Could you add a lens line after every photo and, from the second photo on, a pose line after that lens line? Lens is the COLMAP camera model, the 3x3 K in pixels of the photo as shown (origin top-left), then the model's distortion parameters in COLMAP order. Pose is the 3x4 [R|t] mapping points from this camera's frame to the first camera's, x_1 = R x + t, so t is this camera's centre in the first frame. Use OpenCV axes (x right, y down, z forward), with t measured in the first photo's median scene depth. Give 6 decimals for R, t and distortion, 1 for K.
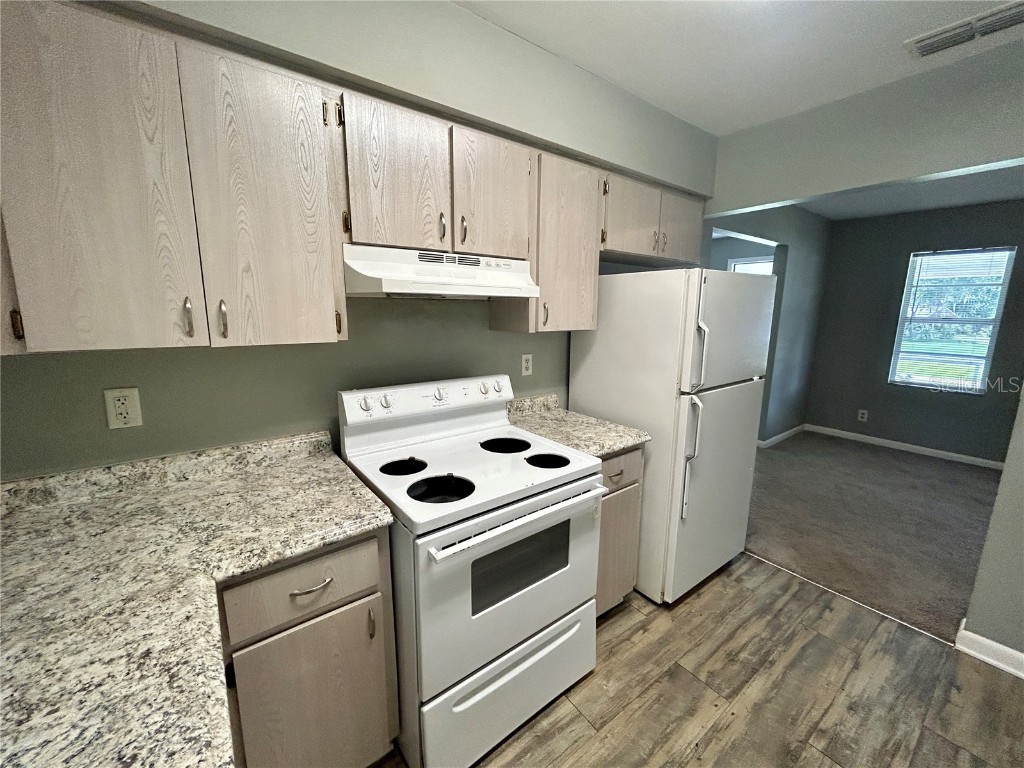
lens RADIAL K [[410.7, 0, 515.6], [0, 410.7, 384.4], [0, 0, 1]] dist [0.004947, -0.000591]
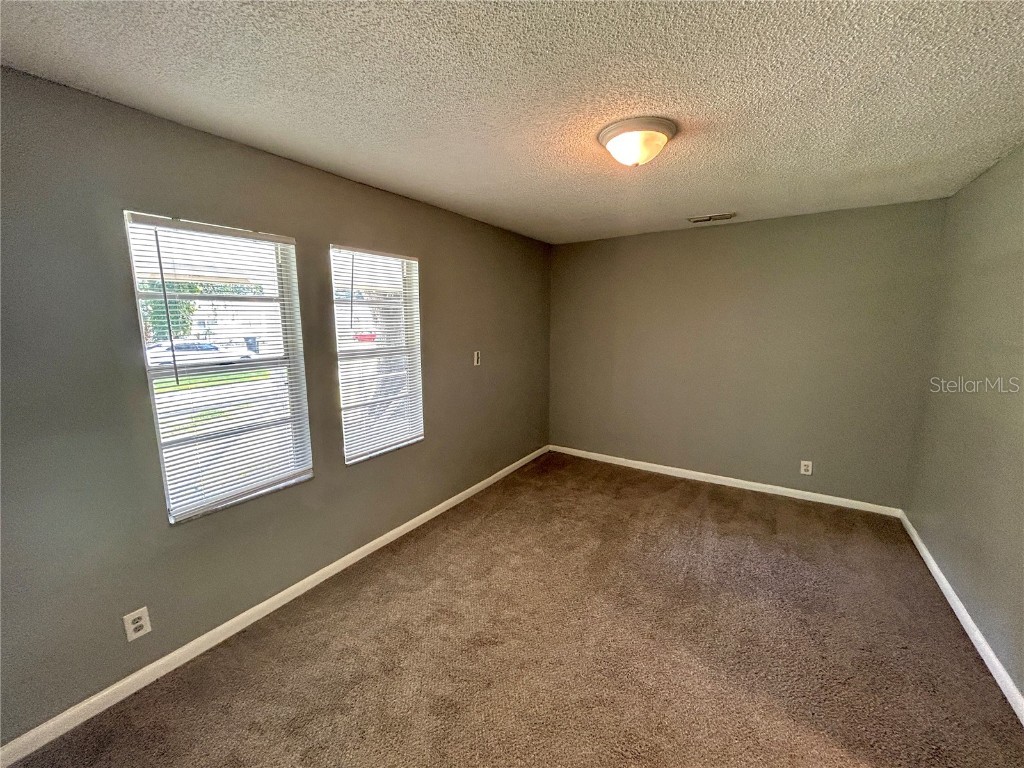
lens RADIAL K [[410.7, 0, 509.7], [0, 410.7, 384.8], [0, 0, 1]] dist [0.004947, -0.000591]
pose [[-0.343882, -0.170050, 0.923487, 1.163369], [0.168847, 0.956238, 0.238955, -0.503143], [-0.923708, 0.238100, -0.300121, 2.140125]]
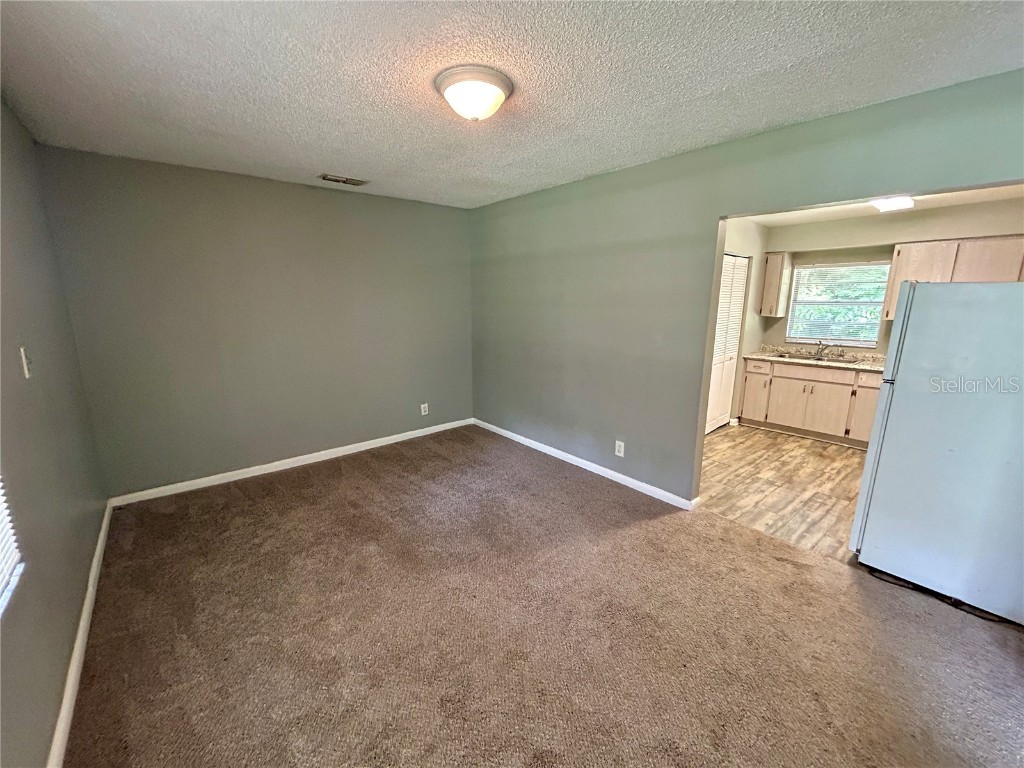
lens RADIAL K [[410.7, 0, 518.7], [0, 410.7, 382.3], [0, 0, 1]] dist [0.004947, -0.000591]
pose [[-0.997914, -0.011062, -0.063604, 2.210492], [-0.034522, 0.923956, 0.380938, -0.525350], [0.054553, 0.382339, -0.922410, 2.671371]]
